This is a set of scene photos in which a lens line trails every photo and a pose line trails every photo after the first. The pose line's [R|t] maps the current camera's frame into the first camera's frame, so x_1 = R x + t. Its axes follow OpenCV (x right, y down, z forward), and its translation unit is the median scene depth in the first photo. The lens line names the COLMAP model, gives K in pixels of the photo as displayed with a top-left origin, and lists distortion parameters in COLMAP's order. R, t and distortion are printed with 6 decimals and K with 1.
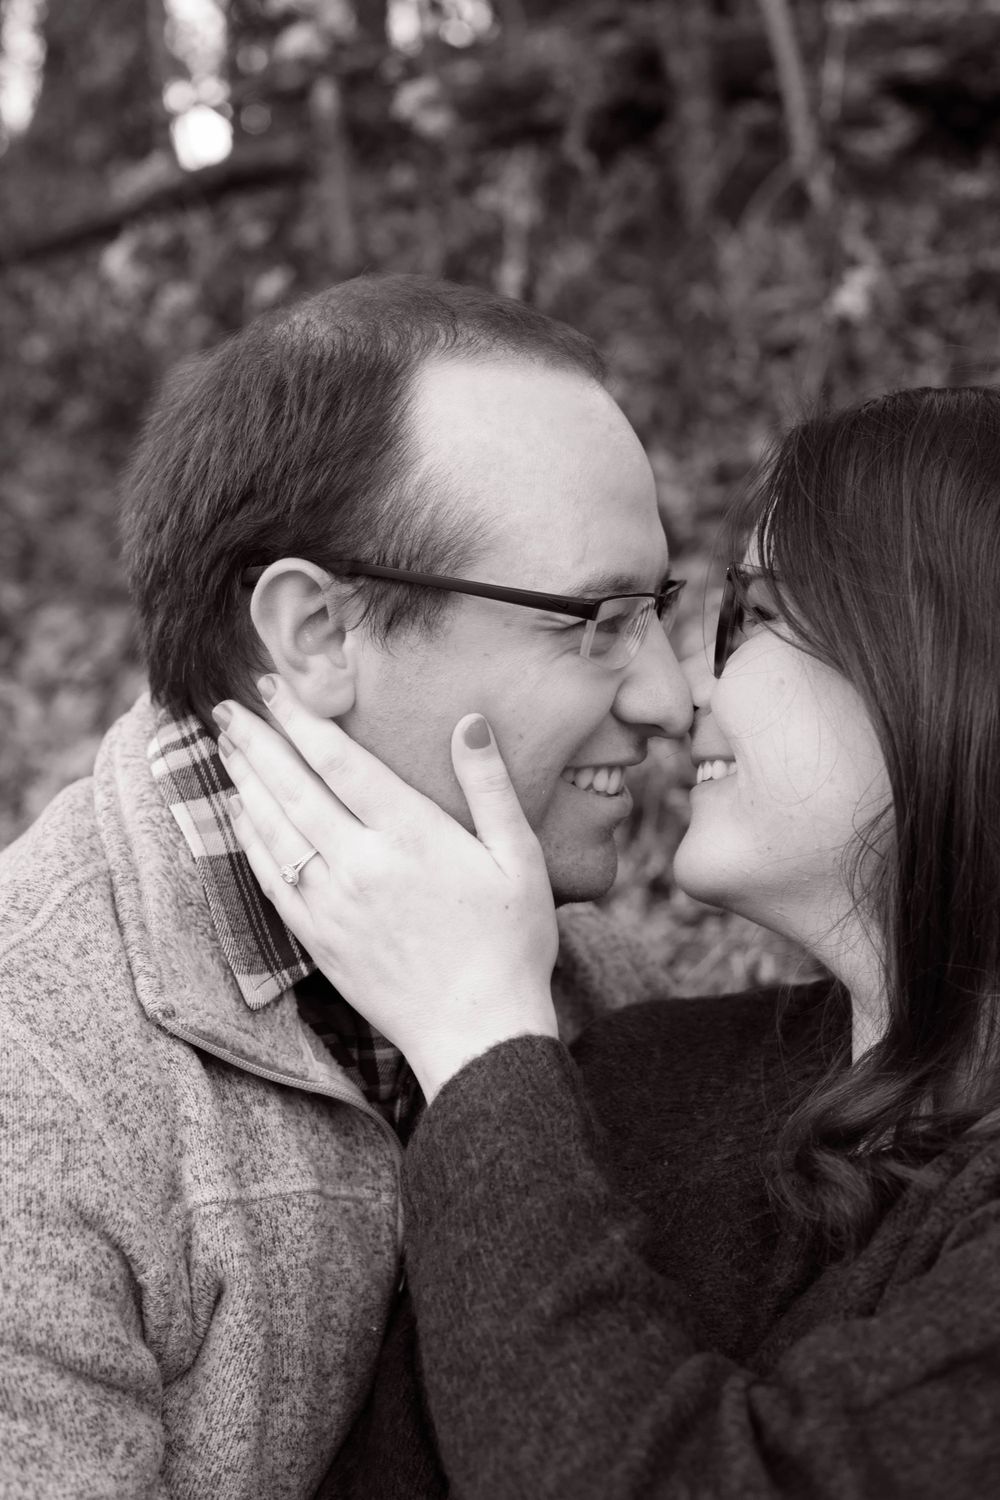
lens RADIAL K [[2156.4, 0, 500.0], [0, 2156.4, 750.0], [0, 0, 1]] dist [0.104578, -1.286971]
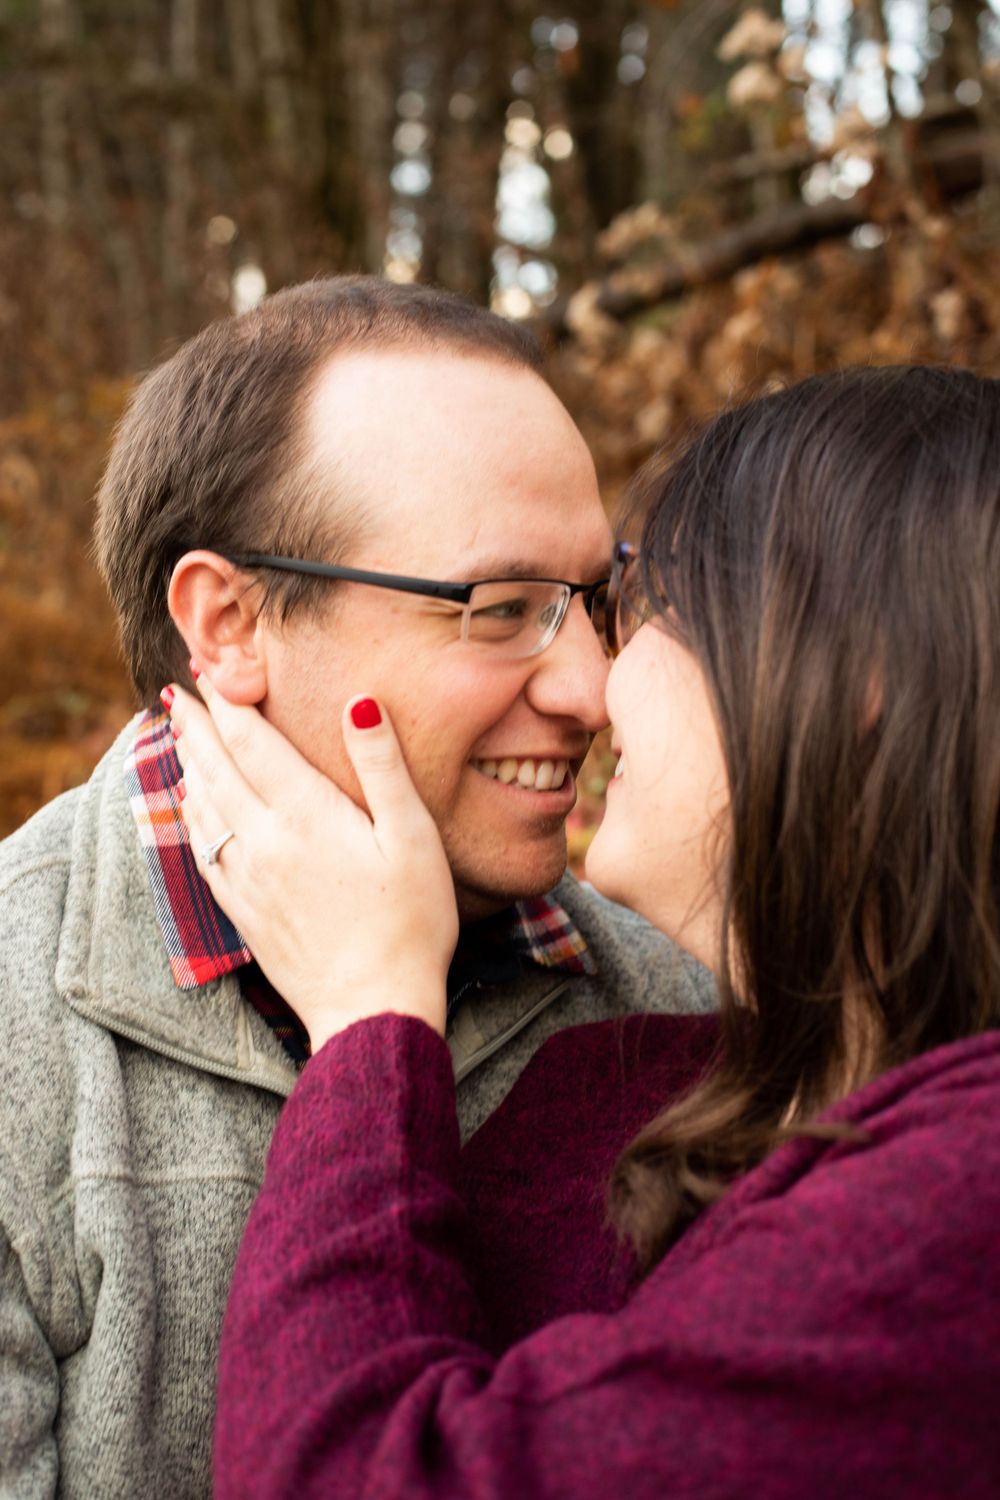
lens RADIAL K [[2156.4, 0, 500.0], [0, 2156.4, 750.0], [0, 0, 1]] dist [0.104578, -1.286971]
pose [[0.967063, -0.002363, -0.254525, 0.298561], [-0.005927, 0.999477, -0.031799, 0.036565], [0.254467, 0.032261, 0.966543, 0.051231]]
